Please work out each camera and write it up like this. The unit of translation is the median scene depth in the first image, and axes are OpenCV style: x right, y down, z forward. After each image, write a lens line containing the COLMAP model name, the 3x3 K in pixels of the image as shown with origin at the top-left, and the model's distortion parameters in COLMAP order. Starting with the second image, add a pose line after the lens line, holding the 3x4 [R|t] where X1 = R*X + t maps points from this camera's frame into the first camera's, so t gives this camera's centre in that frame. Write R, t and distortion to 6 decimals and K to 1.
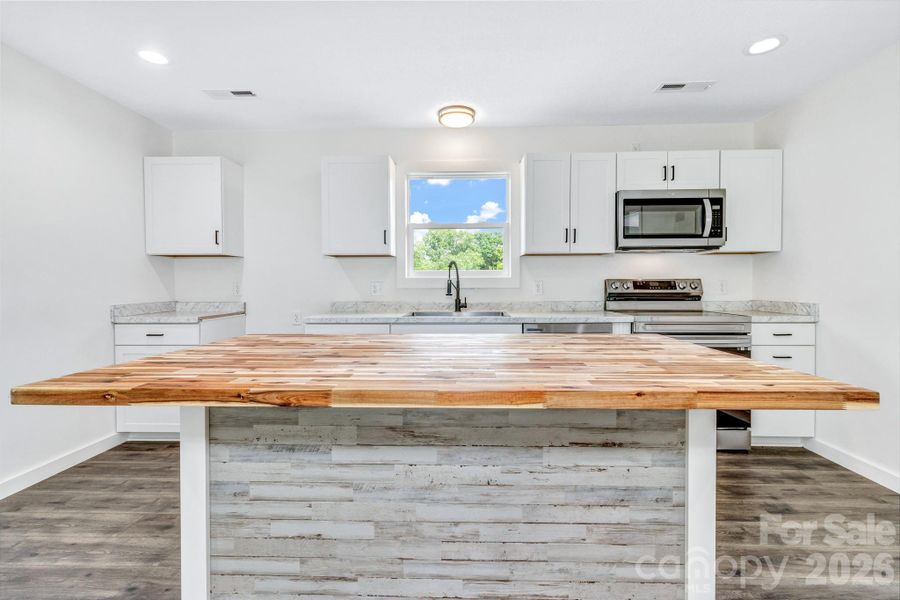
lens RADIAL K [[414.8, 0, 450.6], [0, 414.8, 291.1], [0, 0, 1]] dist [0.000642, -0.000745]
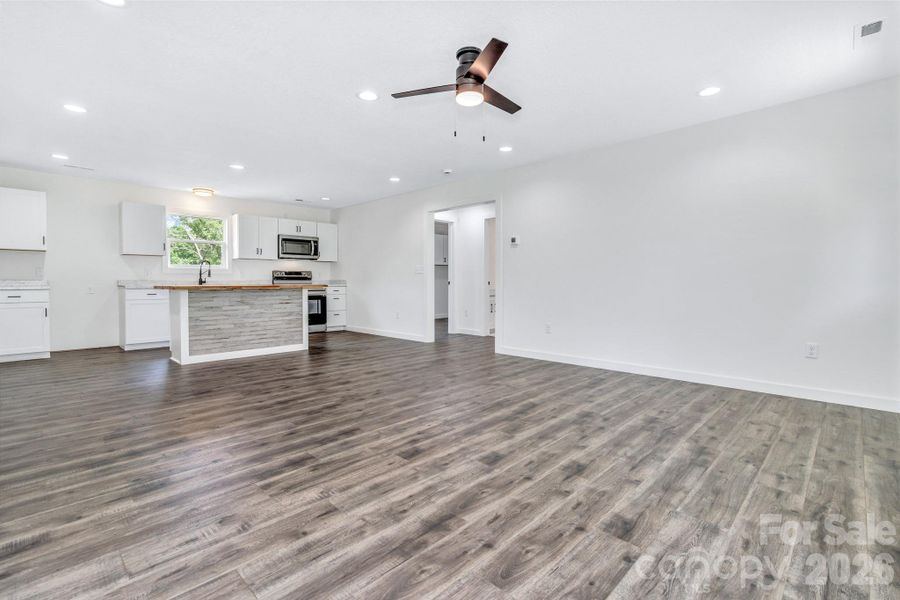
lens RADIAL K [[414.8, 0, 450.6], [0, 414.8, 291.1], [0, 0, 1]] dist [0.000642, -0.000745]
pose [[0.675141, -0.013284, 0.737569, -0.720760], [0.009796, 0.999911, 0.009041, 0.081024], [-0.737624, 0.001121, 0.675211, -1.395243]]
